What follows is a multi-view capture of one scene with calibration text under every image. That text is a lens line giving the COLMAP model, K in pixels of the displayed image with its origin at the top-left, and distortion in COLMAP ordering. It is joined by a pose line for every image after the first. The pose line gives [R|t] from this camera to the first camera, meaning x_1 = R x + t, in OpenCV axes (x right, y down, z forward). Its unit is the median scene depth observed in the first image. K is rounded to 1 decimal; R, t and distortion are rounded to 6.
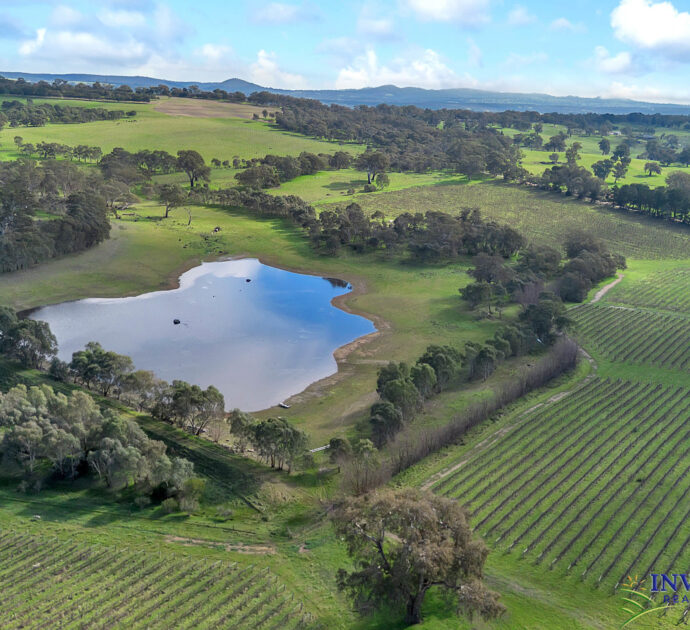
lens RADIAL K [[789.8, 0, 345.0], [0, 789.8, 315.0], [0, 0, 1]] dist [0.119913, -0.282954]
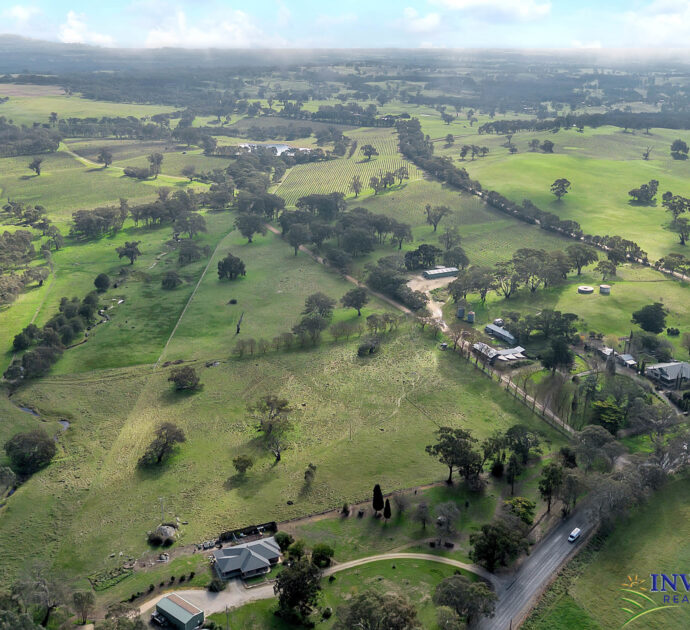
lens RADIAL K [[789.8, 0, 345.0], [0, 789.8, 315.0], [0, 0, 1]] dist [0.119913, -0.282954]
pose [[0.836965, -0.223426, 0.499571, -1.092792], [0.185123, 0.974637, 0.125744, 0.198530], [-0.514995, -0.012761, 0.857098, -1.435674]]
